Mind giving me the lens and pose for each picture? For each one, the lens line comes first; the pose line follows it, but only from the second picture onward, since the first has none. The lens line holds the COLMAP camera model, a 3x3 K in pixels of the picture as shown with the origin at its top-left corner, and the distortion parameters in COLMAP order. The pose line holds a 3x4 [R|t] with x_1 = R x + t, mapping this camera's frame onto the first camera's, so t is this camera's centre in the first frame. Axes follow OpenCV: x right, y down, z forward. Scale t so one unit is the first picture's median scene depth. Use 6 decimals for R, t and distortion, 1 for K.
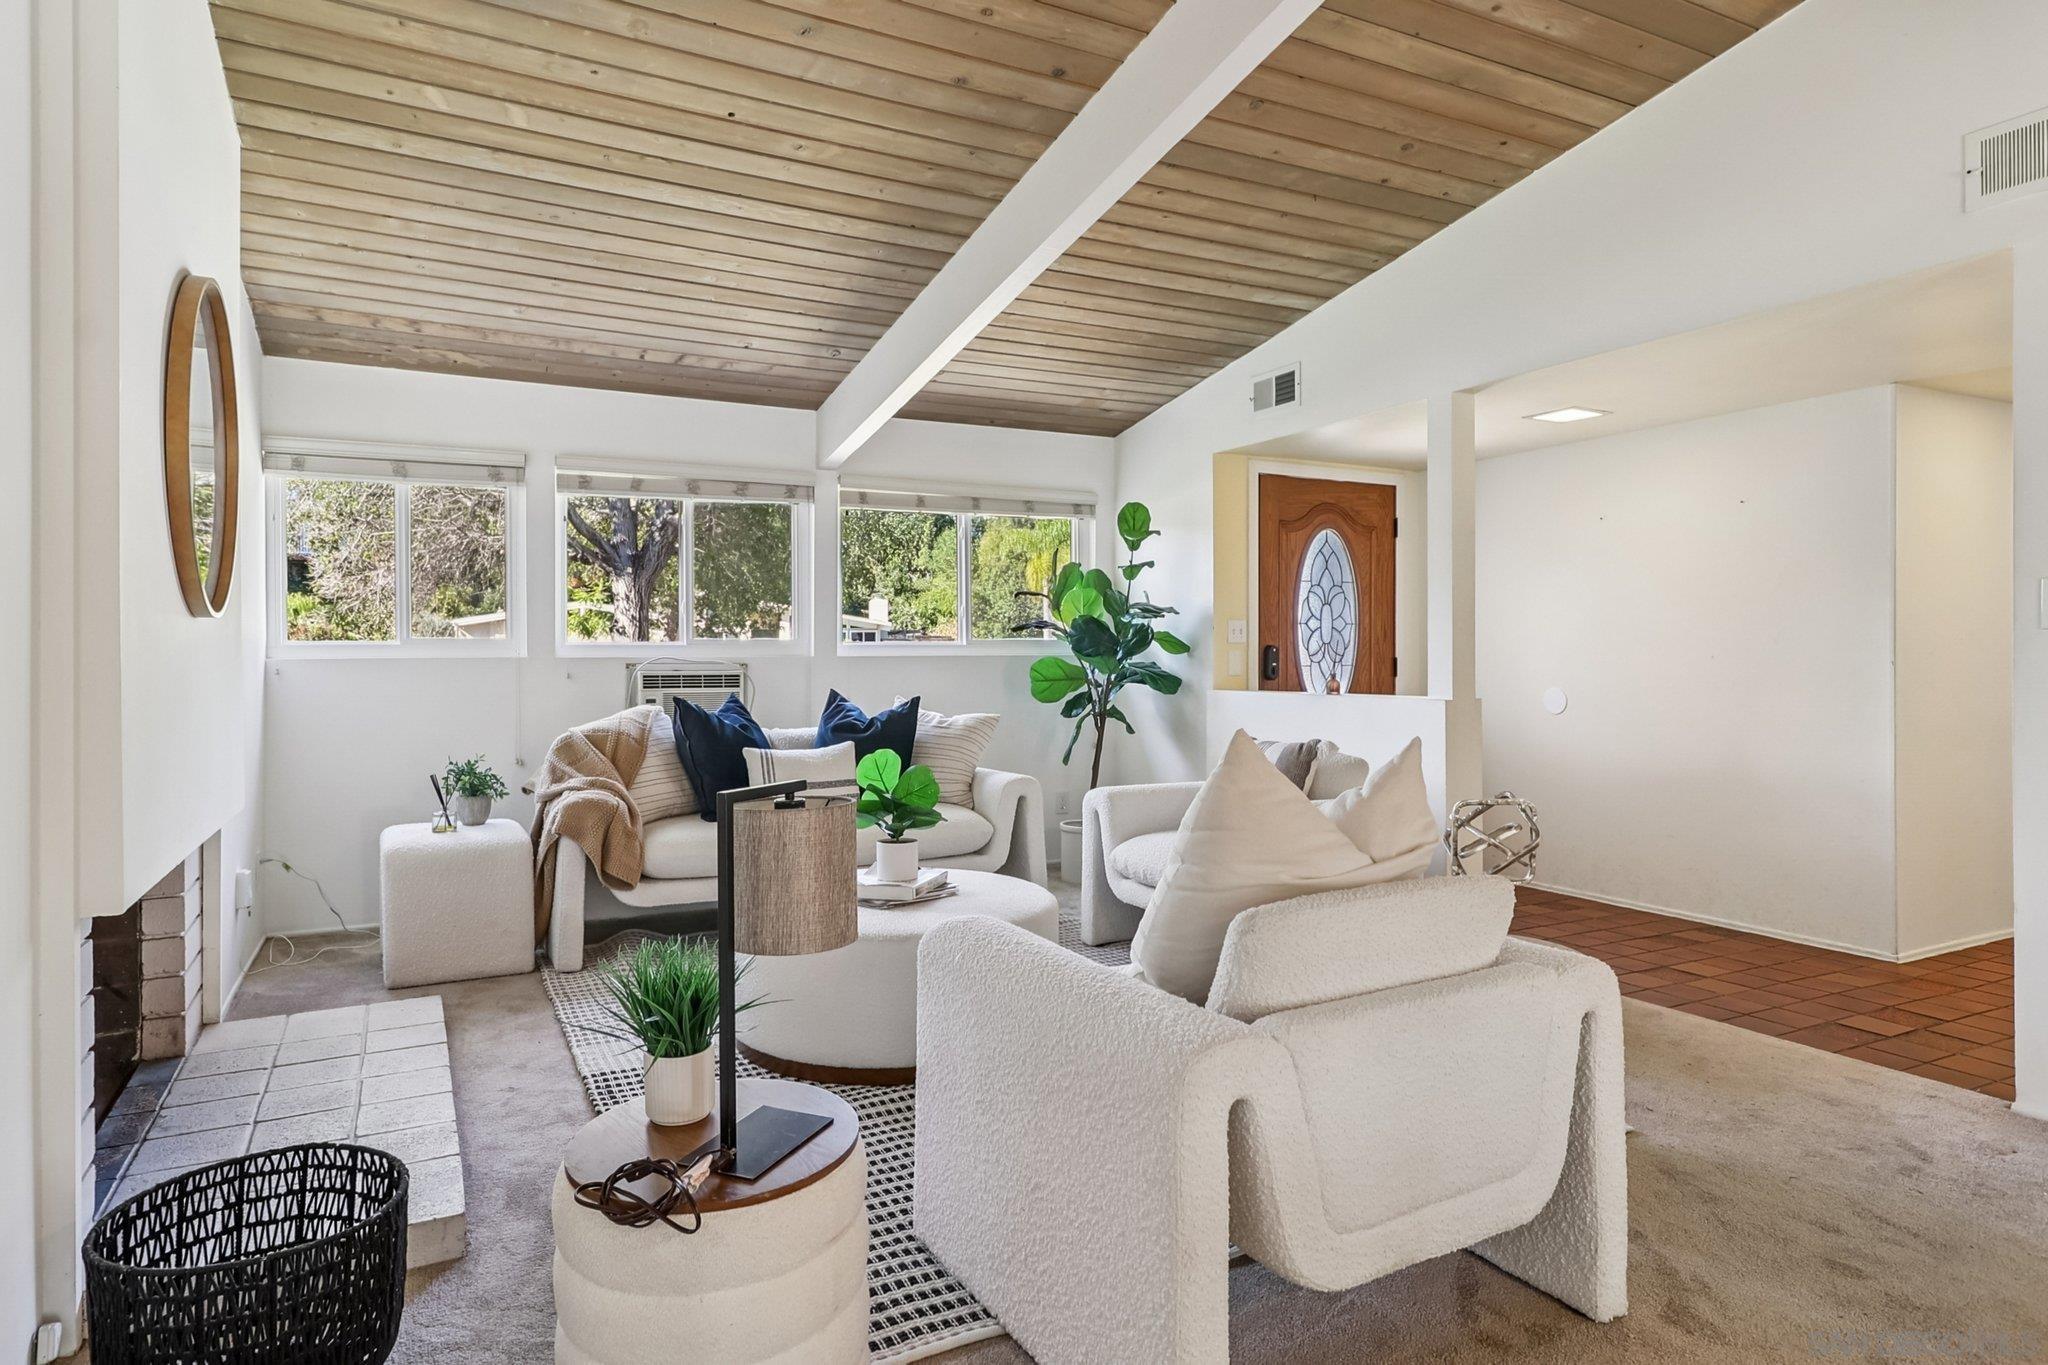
lens RADIAL K [[1157.9, 0, 1012.4], [0, 1157.9, 655.6], [0, 0, 1]] dist [-0.003607, -0.001032]
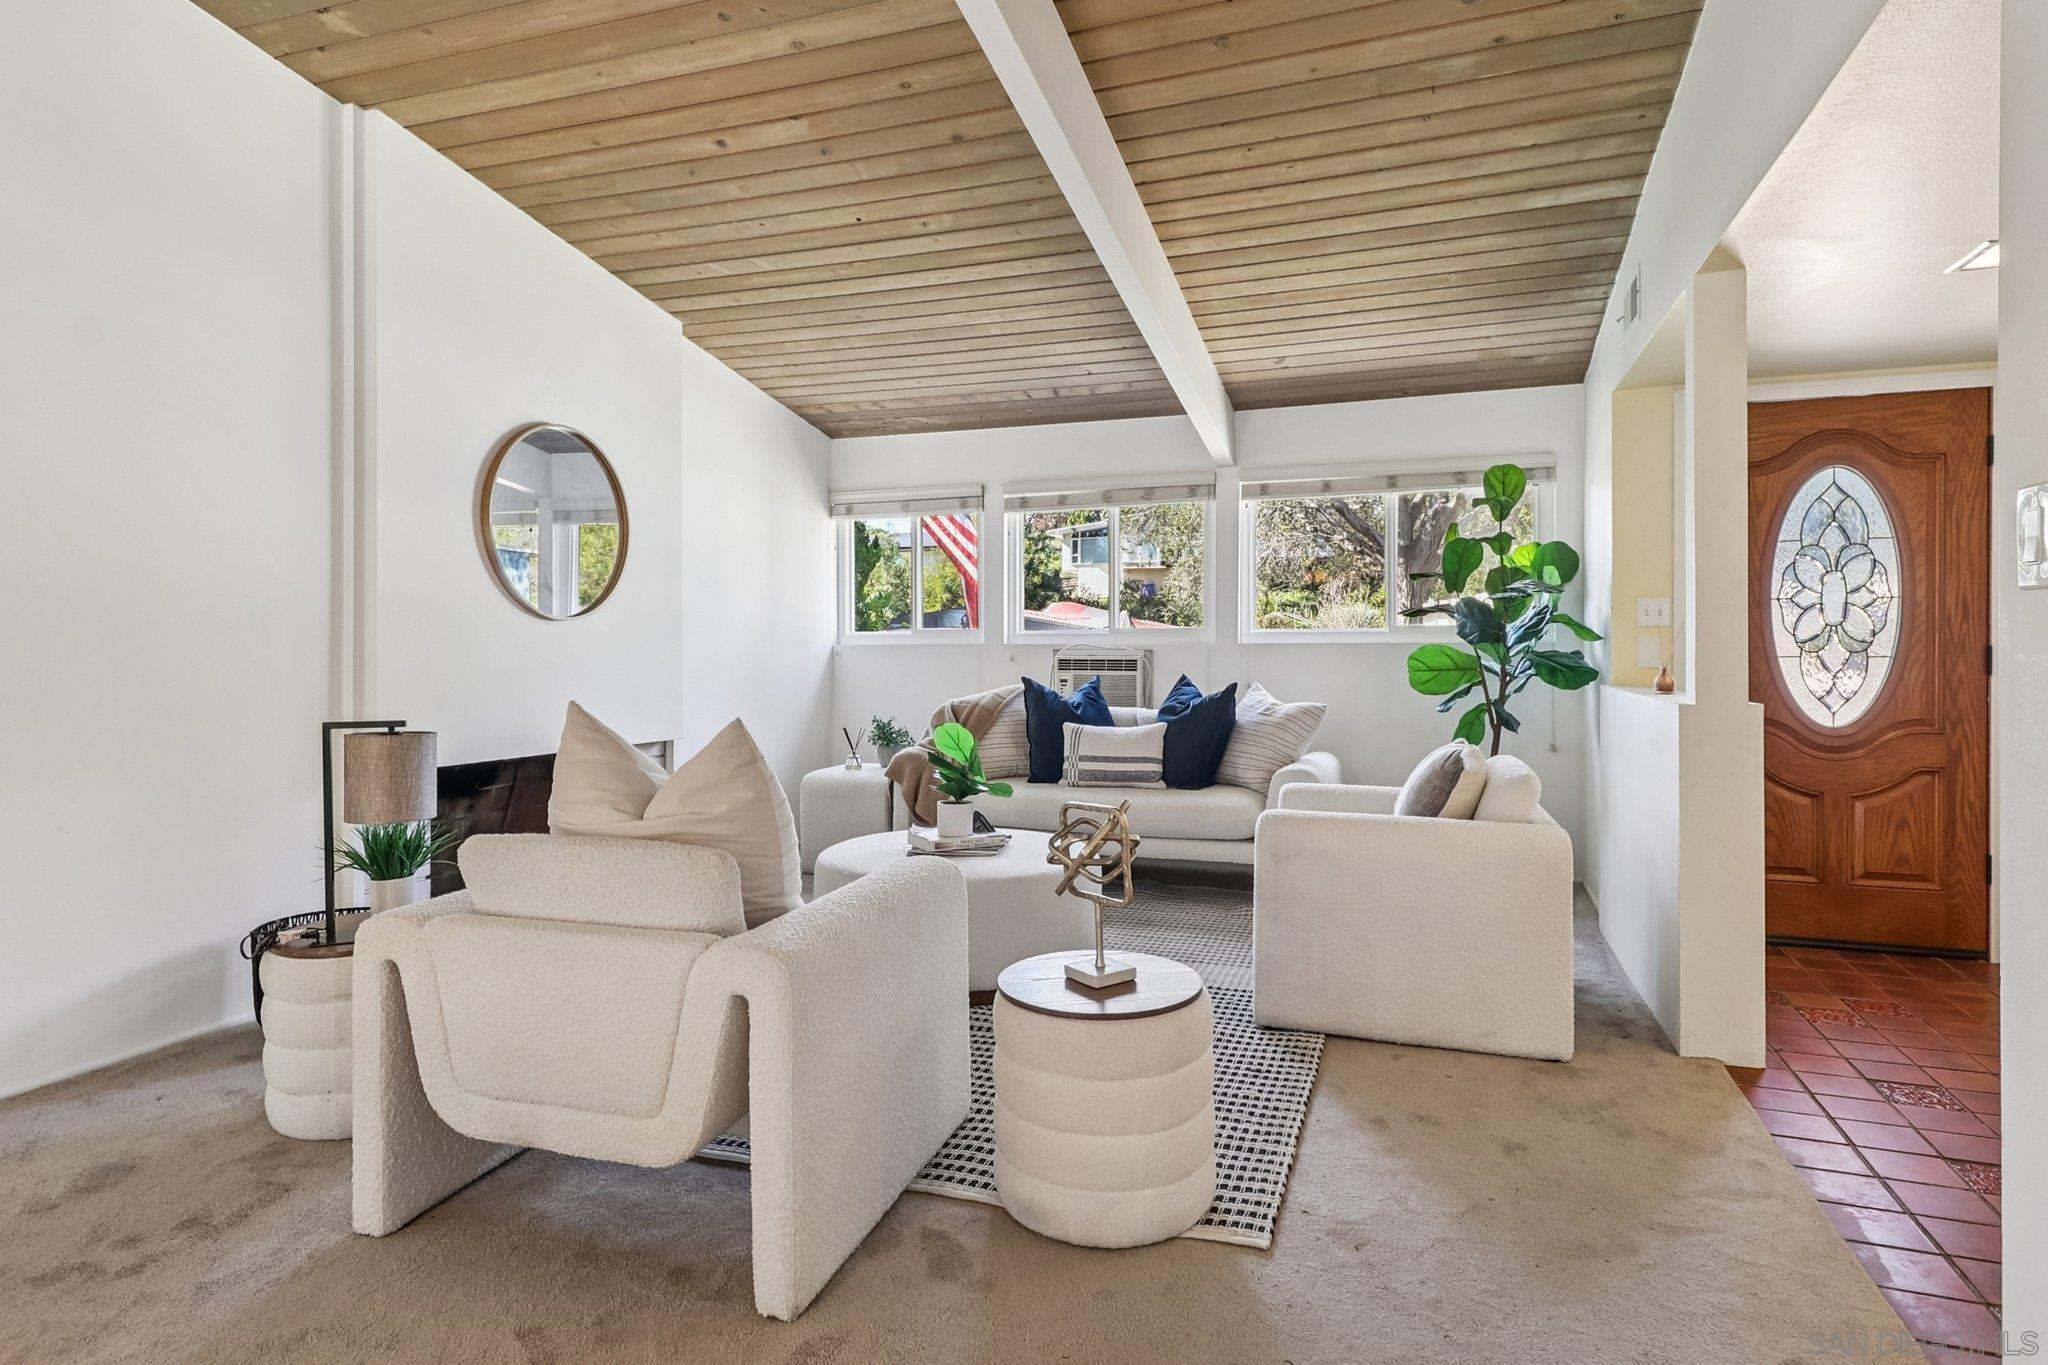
lens RADIAL K [[1118.8, 0, 1024.7], [0, 1118.8, 645.2], [0, 0, 1]] dist [0.000390, -0.001124]
pose [[0.677718, 0.002094, -0.735319, 0.519348], [-0.000712, 0.999997, 0.002191, -0.000199], [0.735321, -0.000961, 0.677718, 0.194607]]
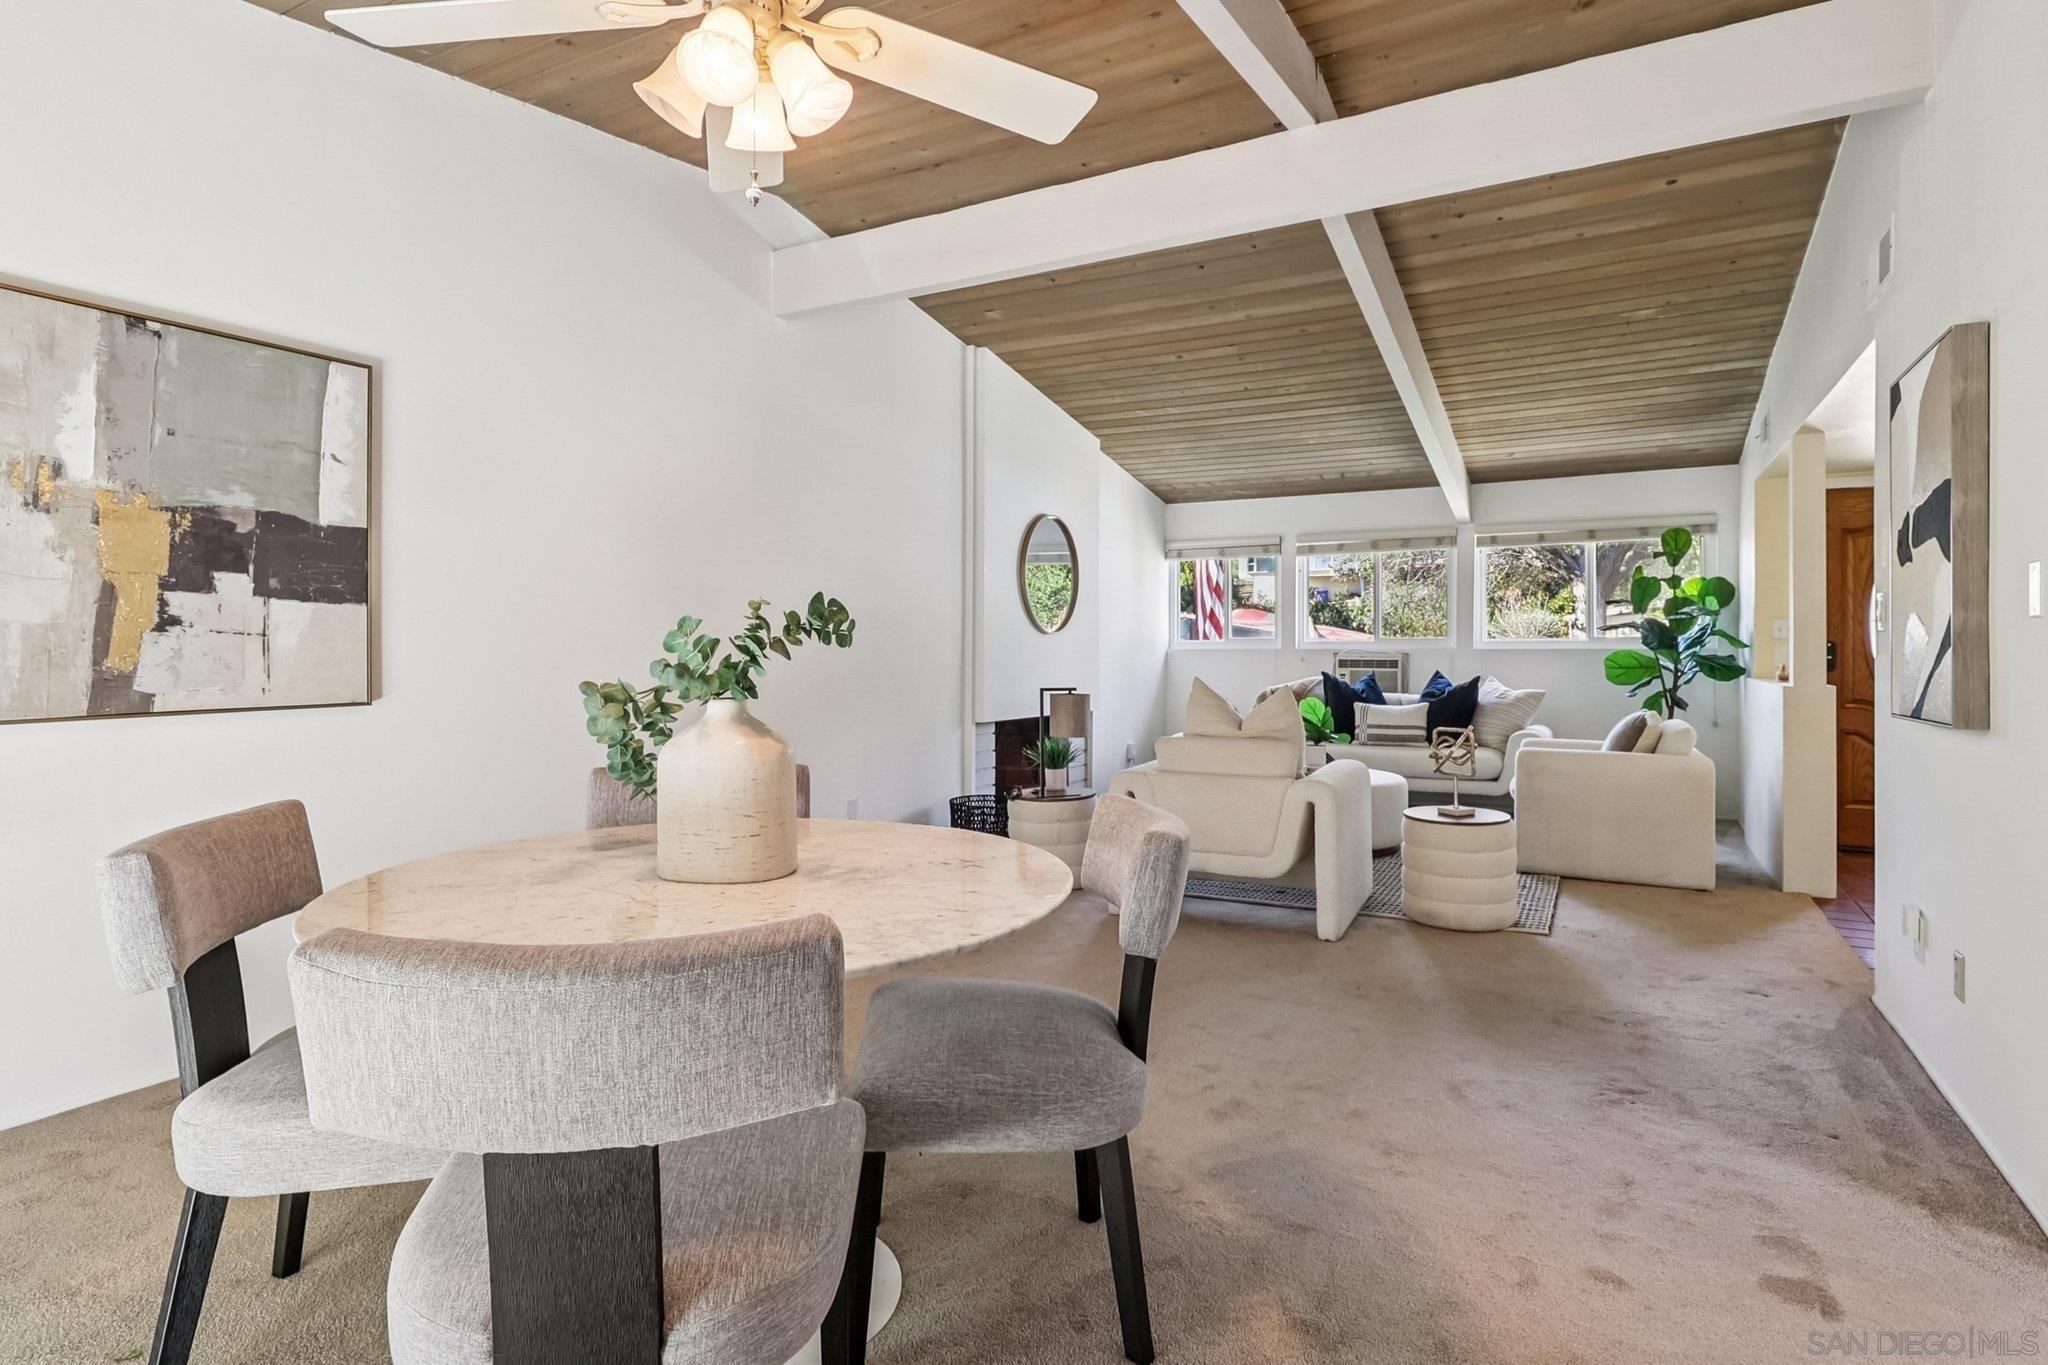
lens RADIAL K [[1058.5, 0, 1020.6], [0, 1058.5, 646.2], [0, 0, 1]] dist [-0.003265, -0.000211]
pose [[0.552590, 0.002053, -0.833451, 0.735475], [-0.002797, 0.999996, 0.000609, -0.002757], [0.833448, 0.001995, 0.552594, -0.255523]]
